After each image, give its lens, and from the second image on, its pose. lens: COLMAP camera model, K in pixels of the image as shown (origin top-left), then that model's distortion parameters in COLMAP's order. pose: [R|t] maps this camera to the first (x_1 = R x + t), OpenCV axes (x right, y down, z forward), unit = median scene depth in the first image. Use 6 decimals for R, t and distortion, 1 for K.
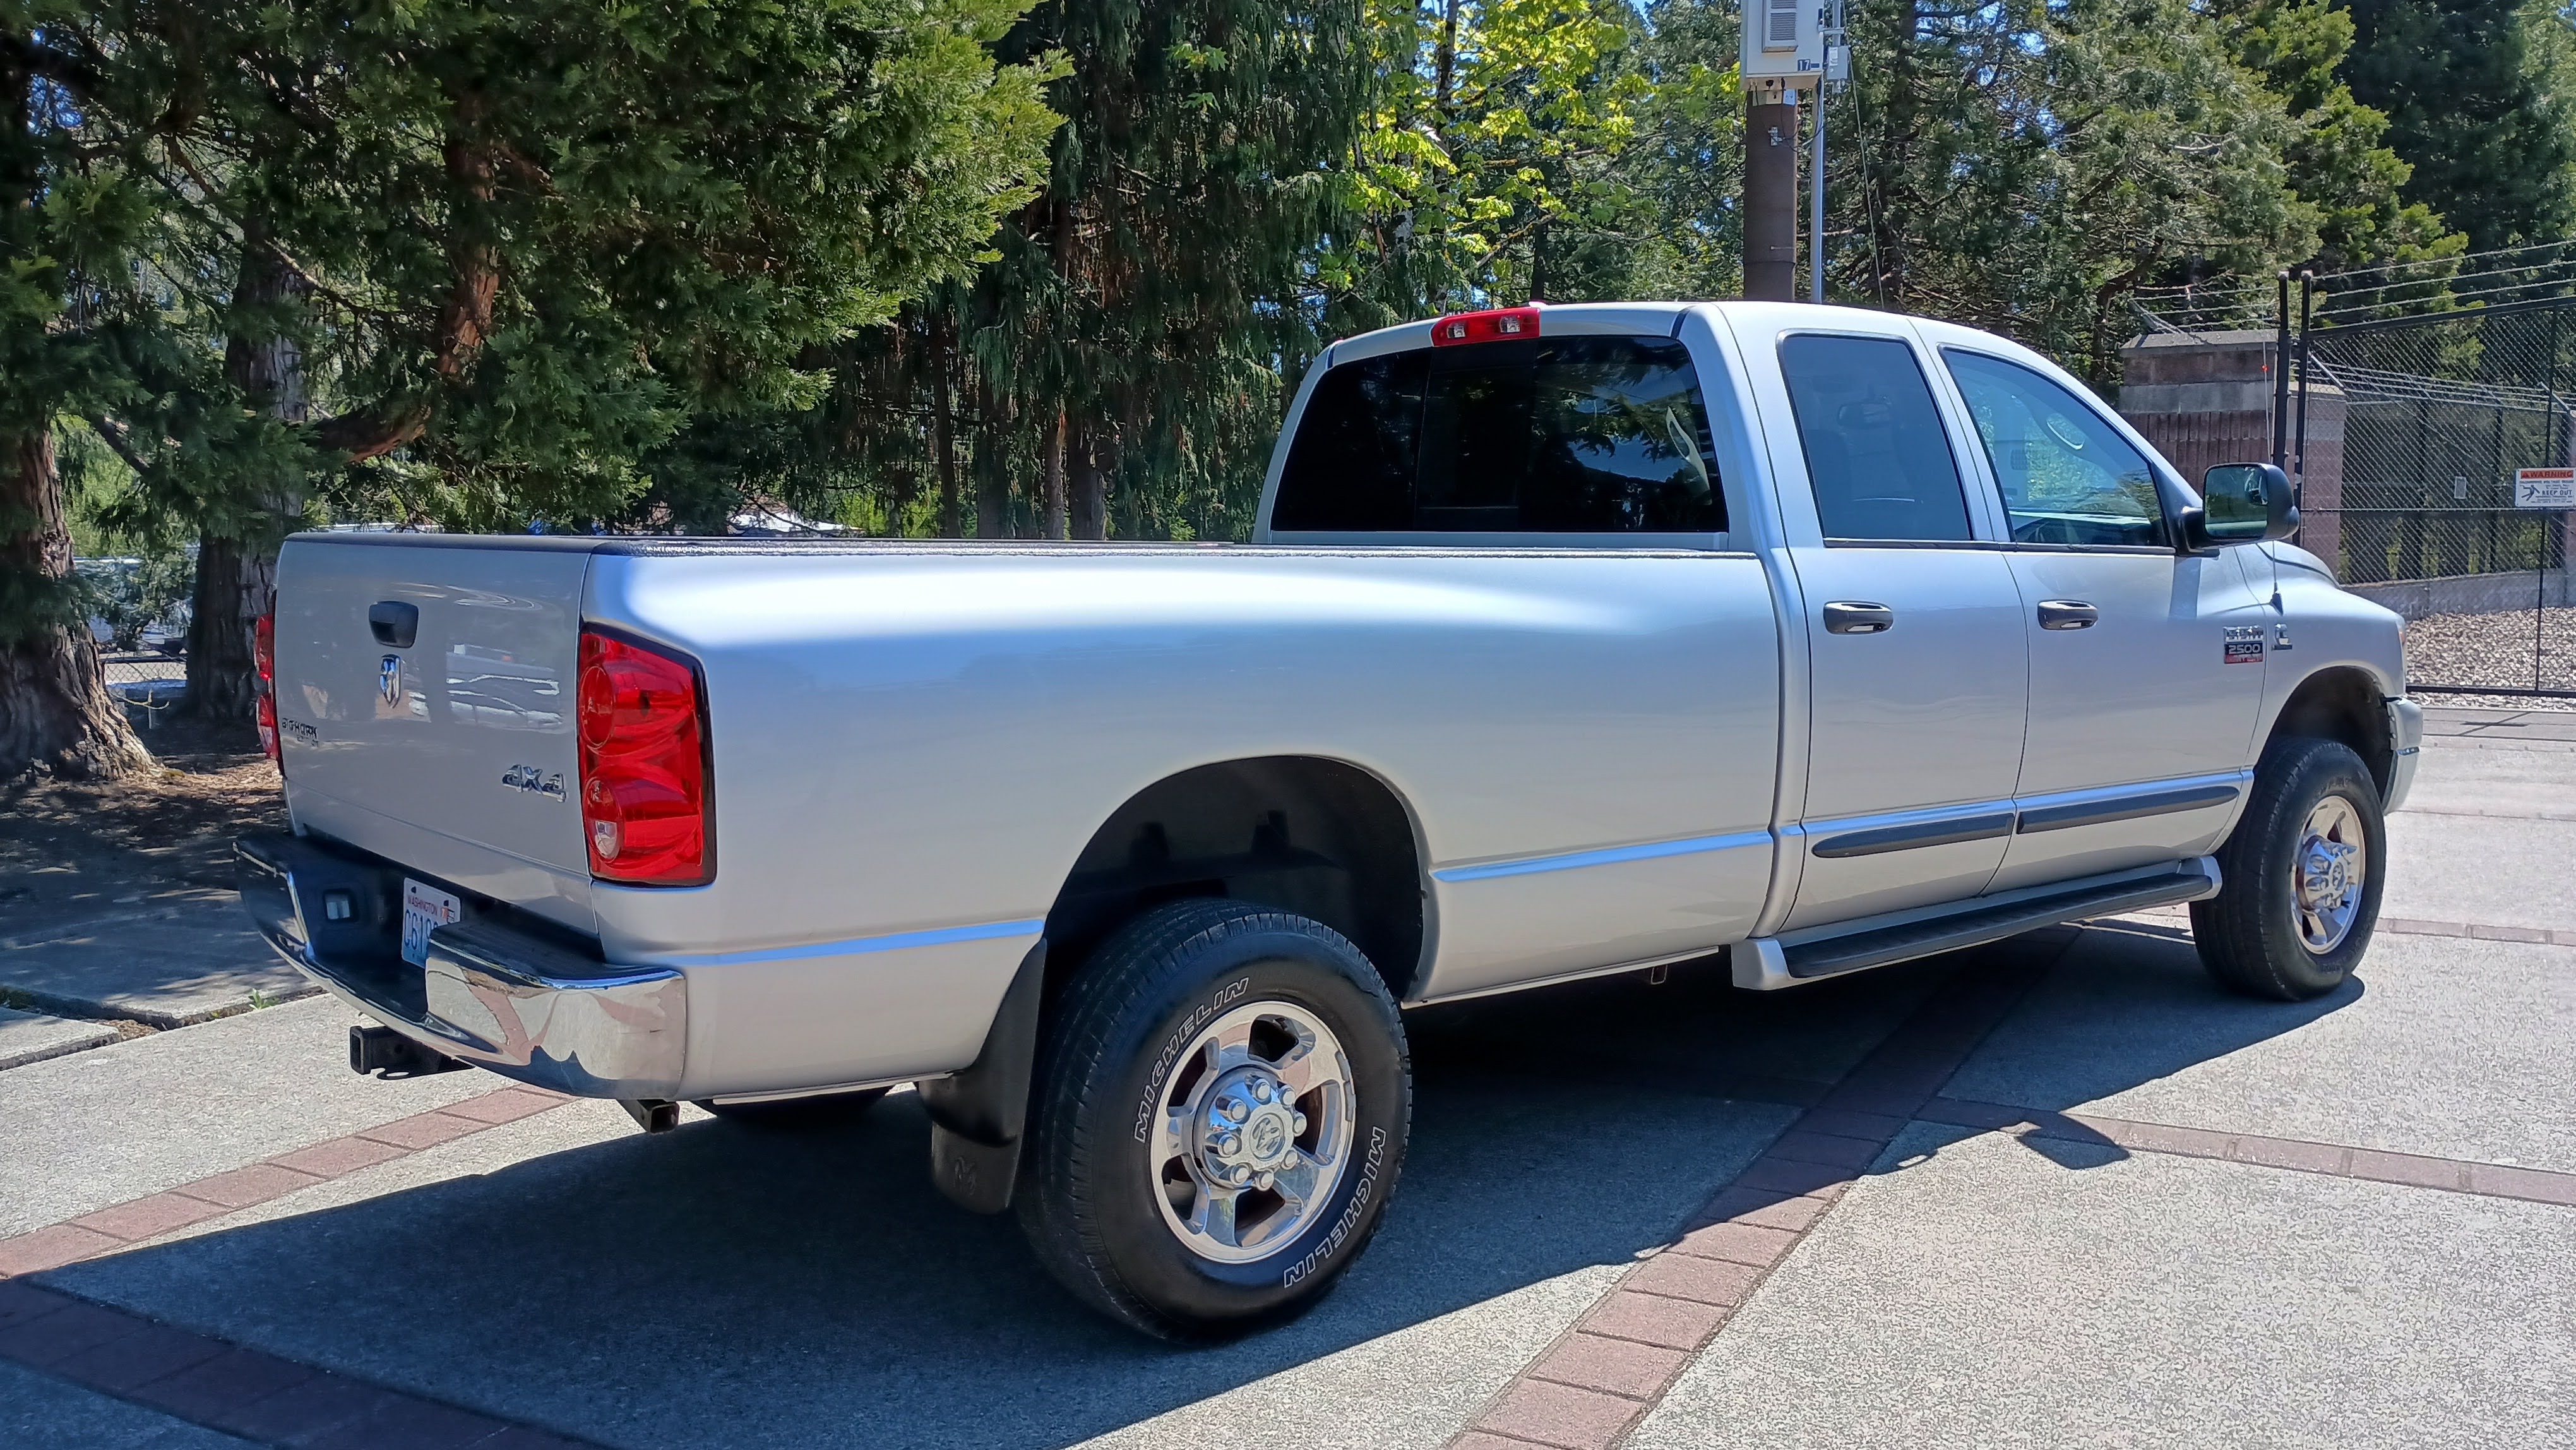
lens RADIAL K [[2098.9, 0, 1279.5], [0, 2098.9, 719.7], [0, 0, 1]] dist [0.025459, 0.006830]
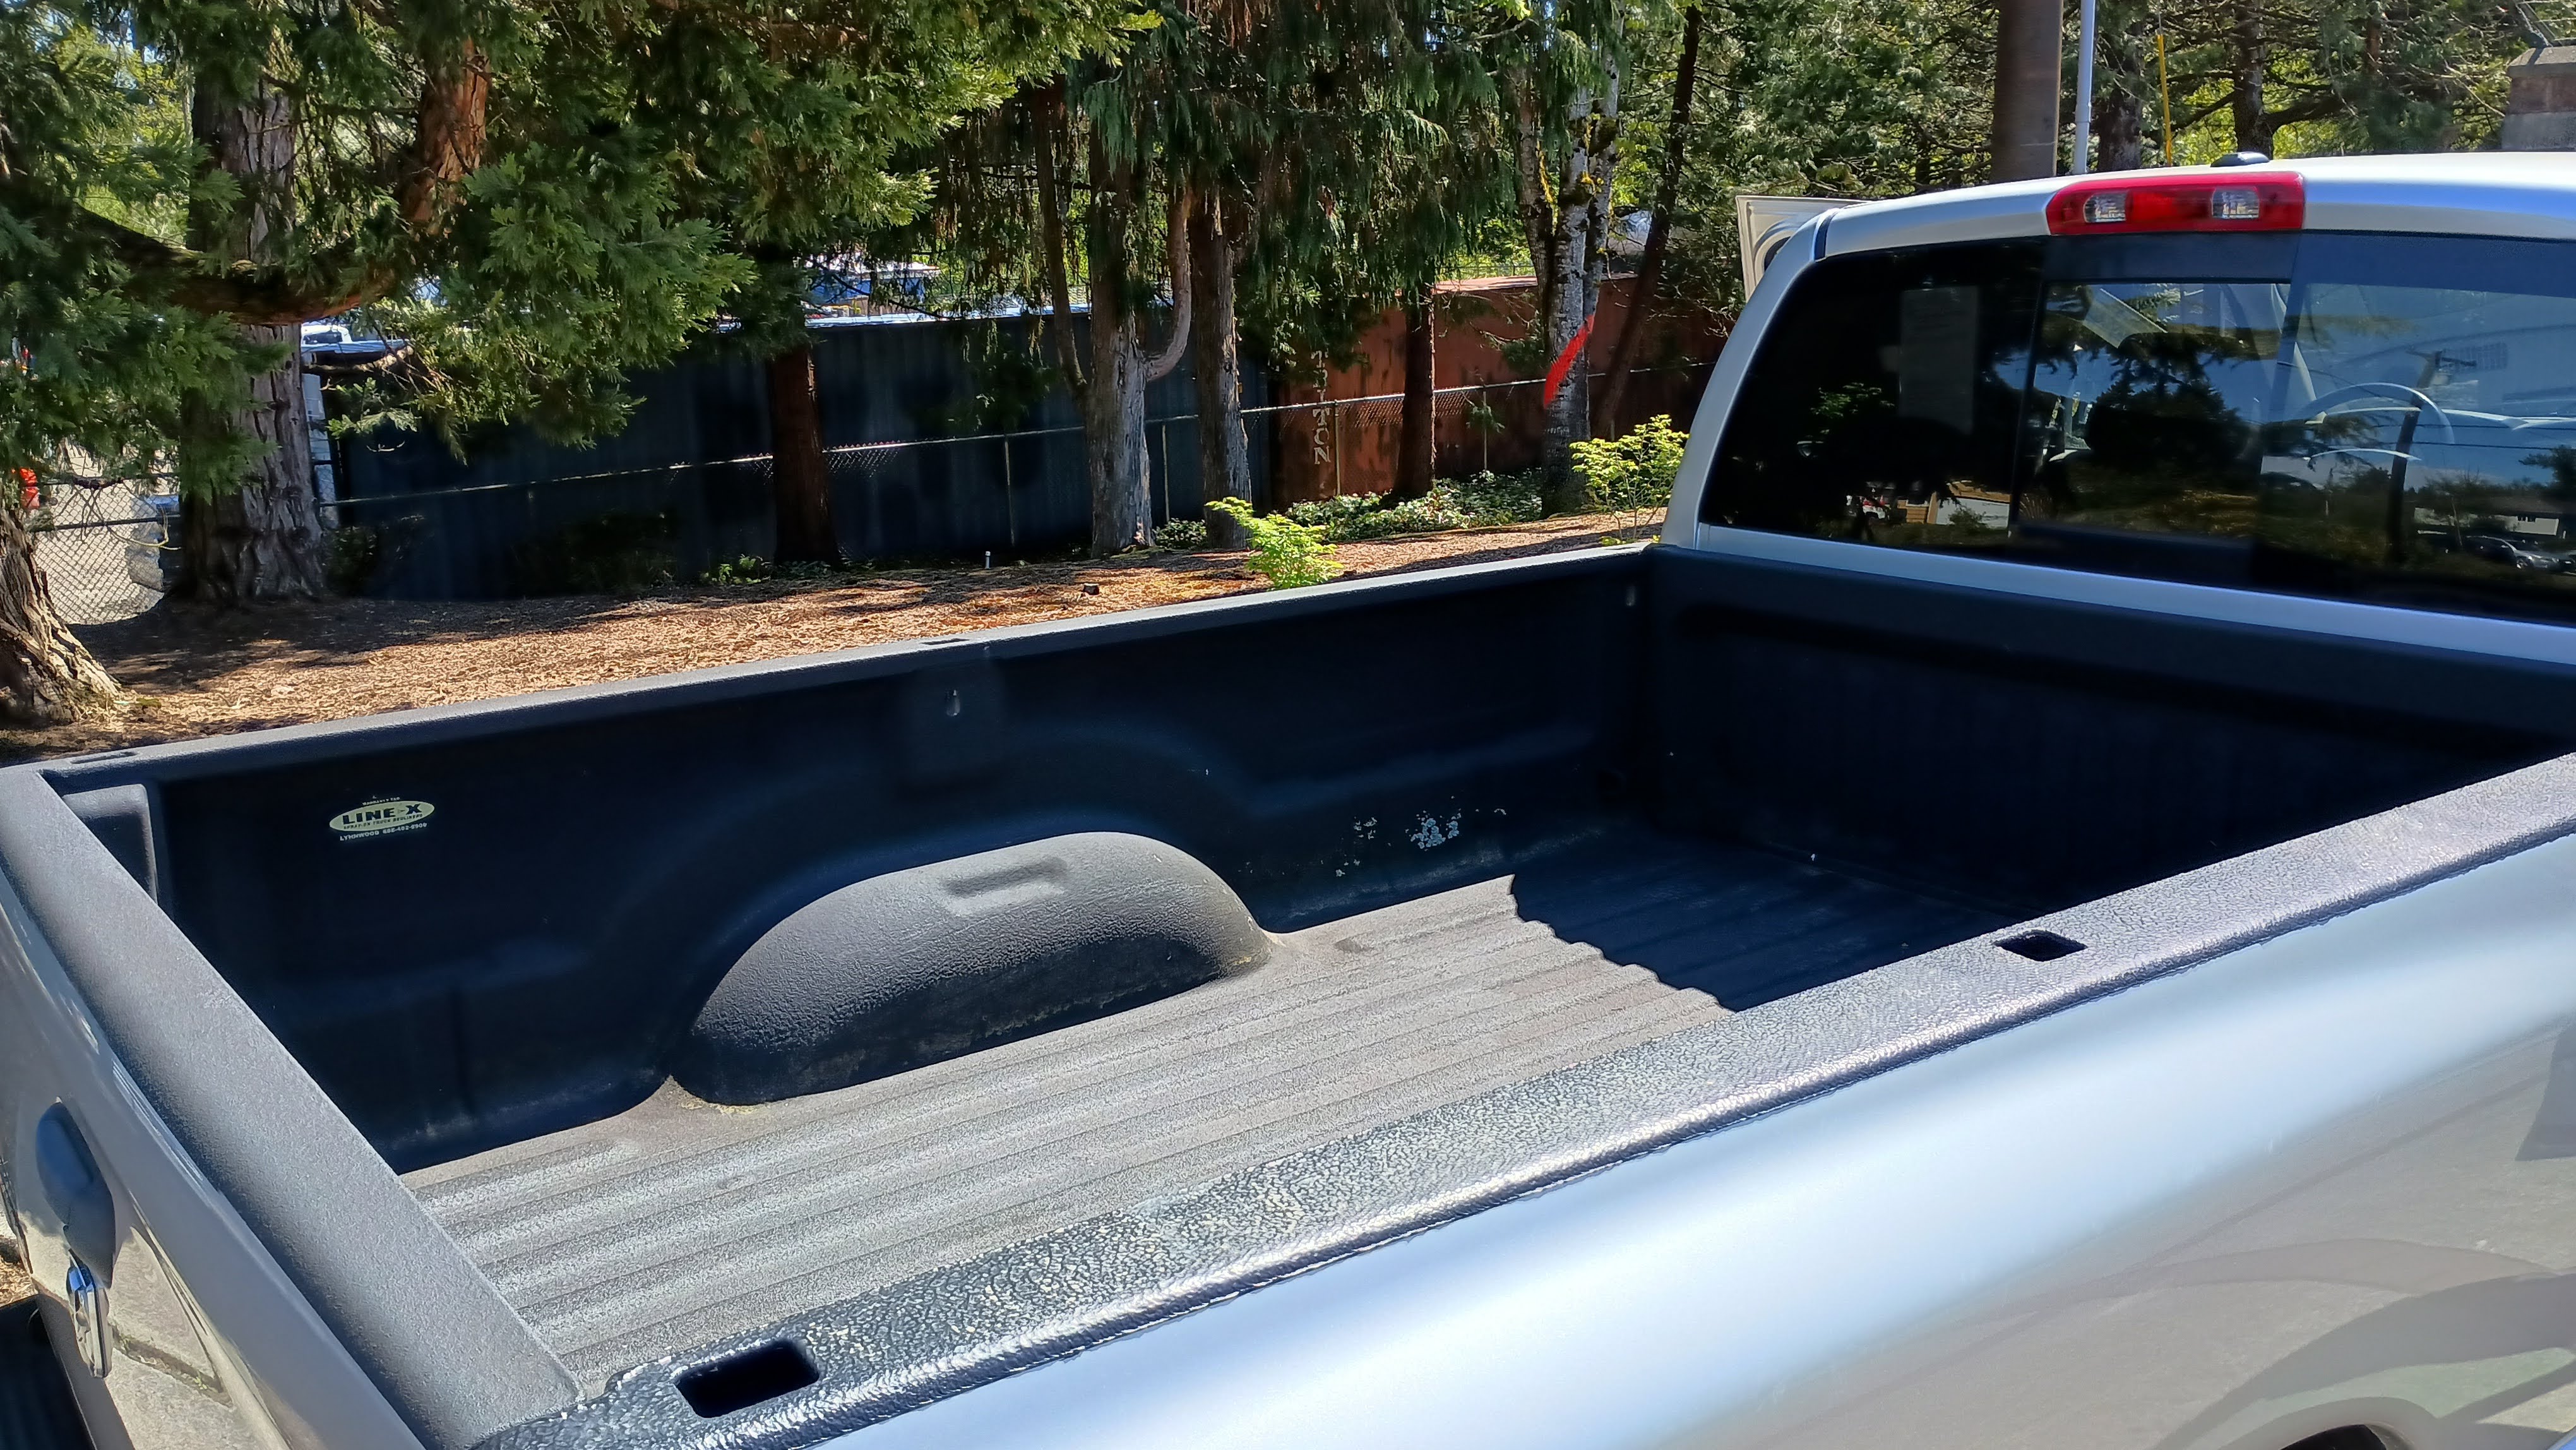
lens RADIAL K [[2158.5, 0, 1288.0], [0, 2158.5, 725.0], [0, 0, 1]] dist [0.027827, 0.001145]
pose [[0.998883, -0.014935, -0.044828, -0.051600], [0.020300, 0.992356, 0.121726, -0.060425], [0.042667, -0.122500, 0.991551, 0.198899]]
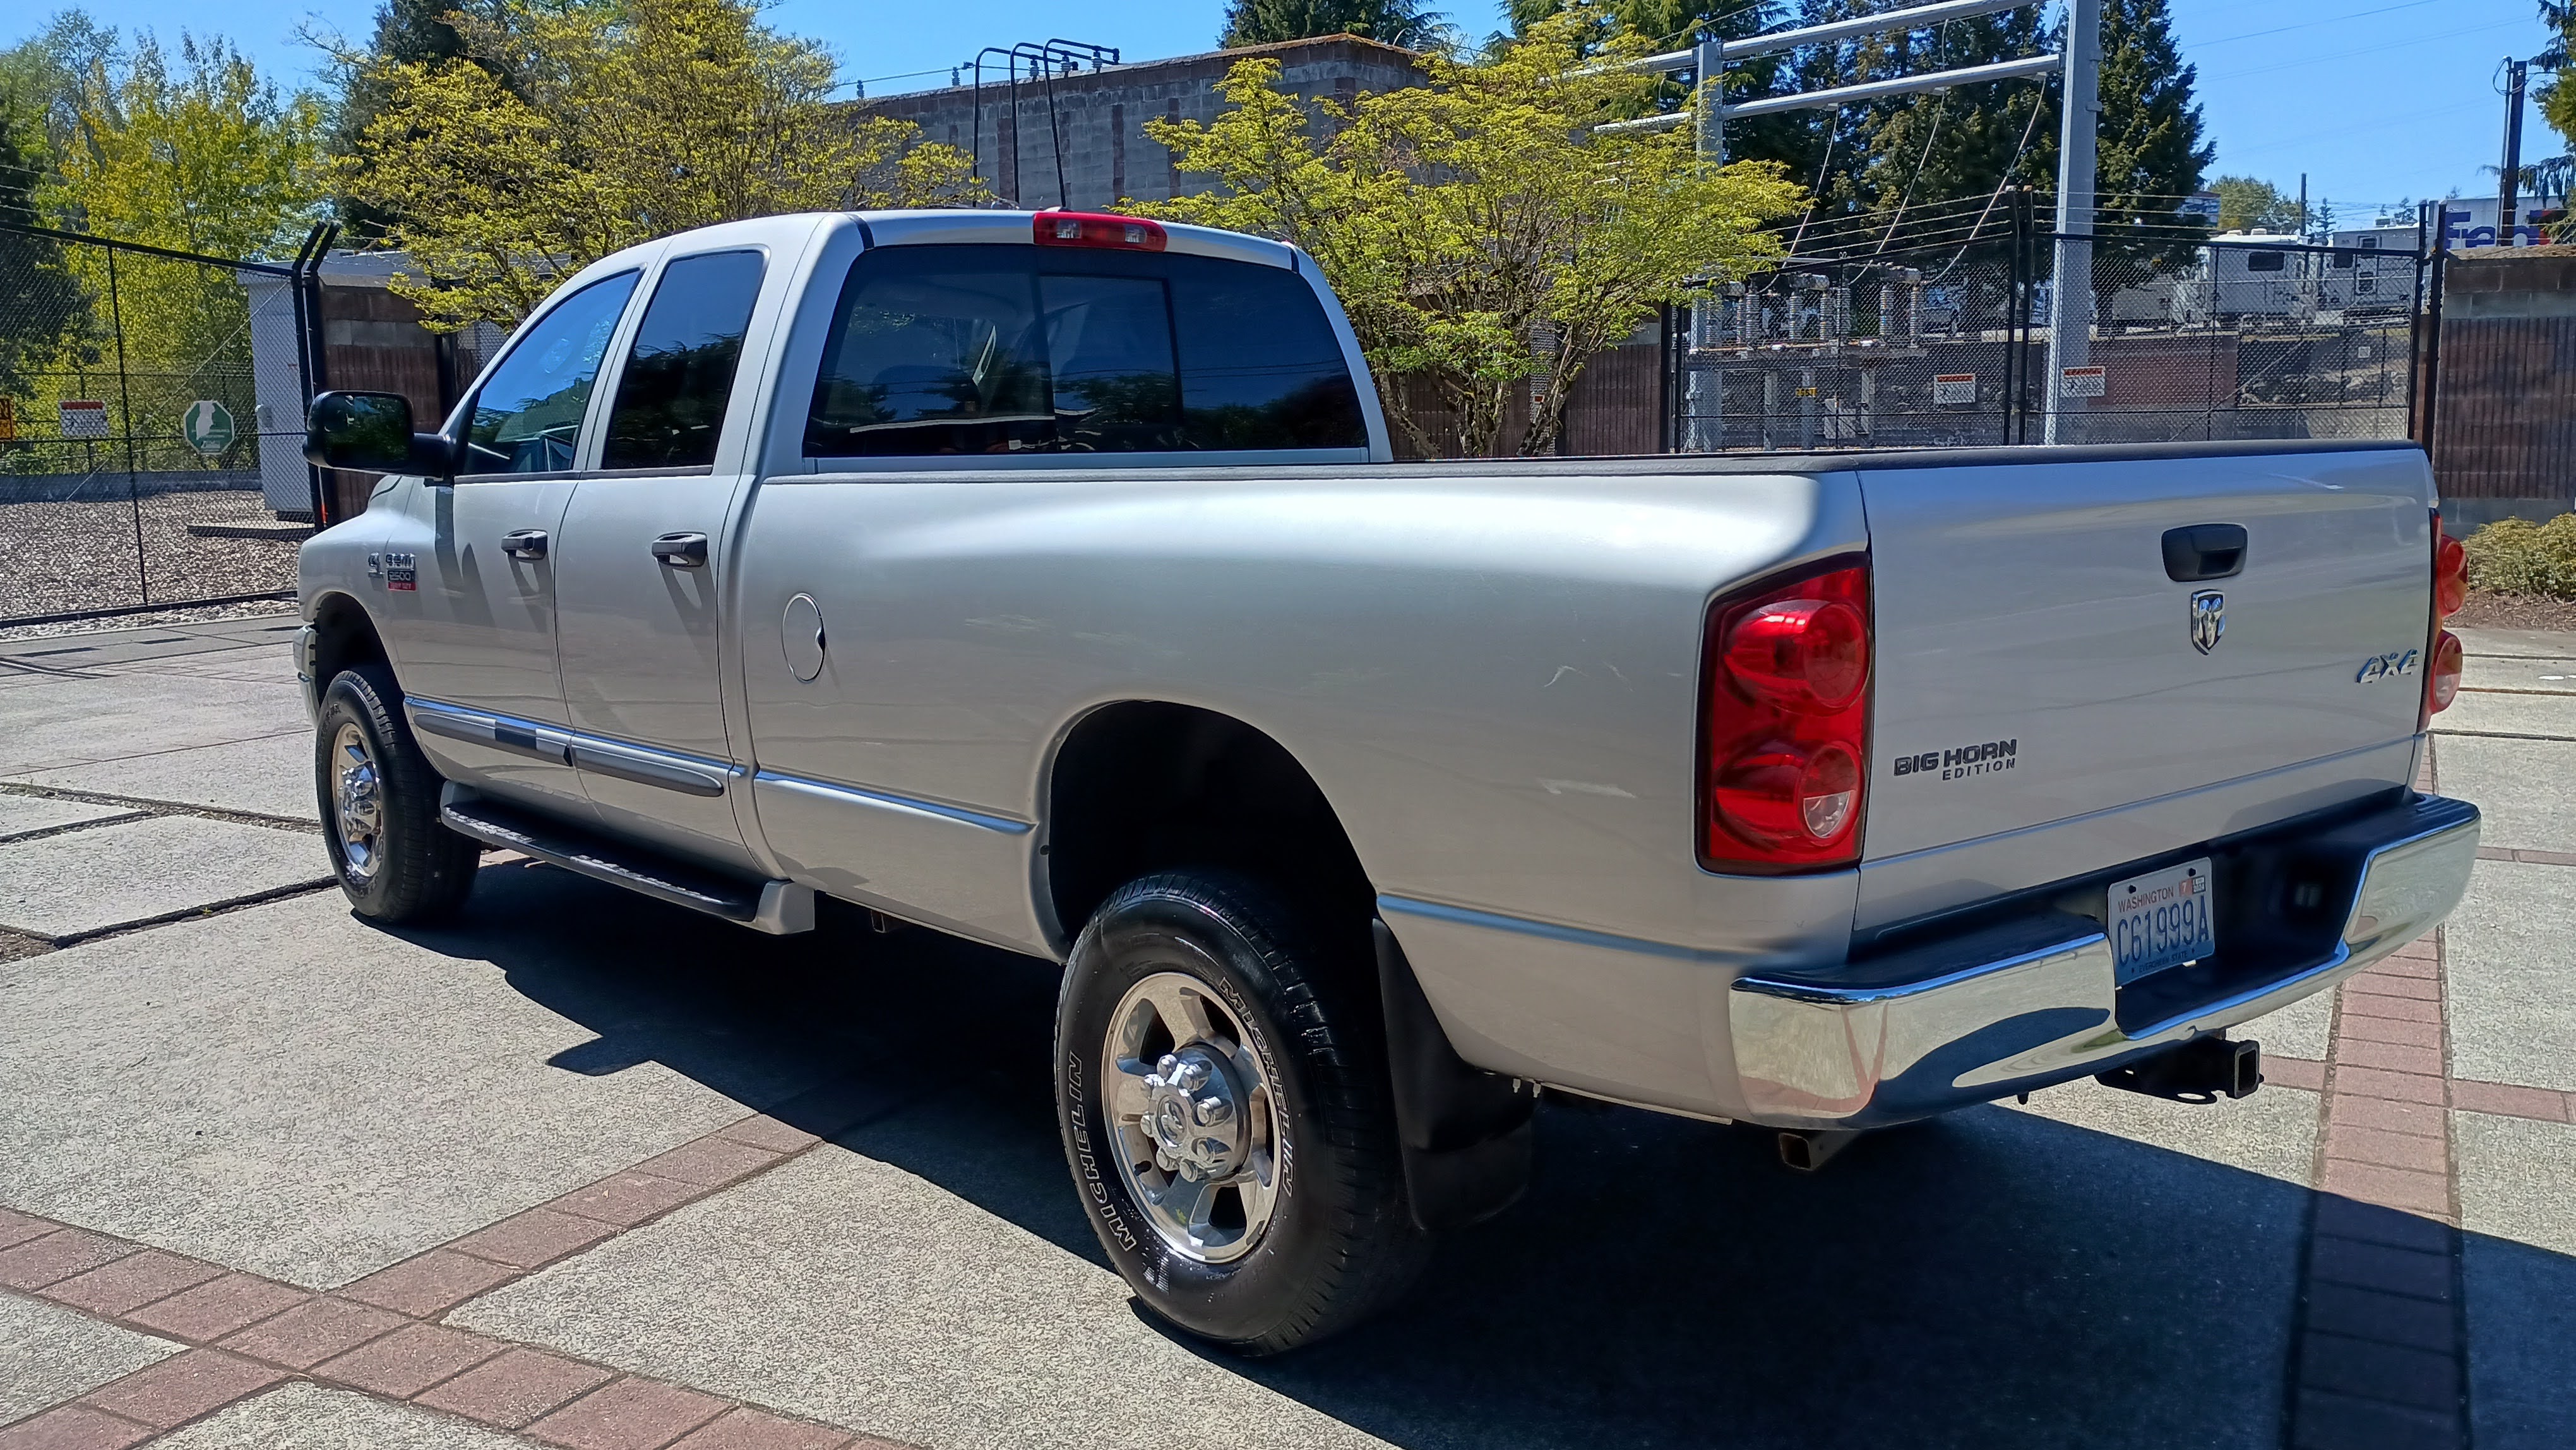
lens RADIAL K [[2083.0, 0, 1283.6], [0, 2083.0, 755.9], [0, 0, 1]] dist [0.073775, -0.122159]
pose [[0.001739, -0.150323, 0.988635, -0.407653], [0.110813, 0.982577, 0.149207, -0.042319], [-0.993840, 0.109294, 0.018367, 0.445071]]
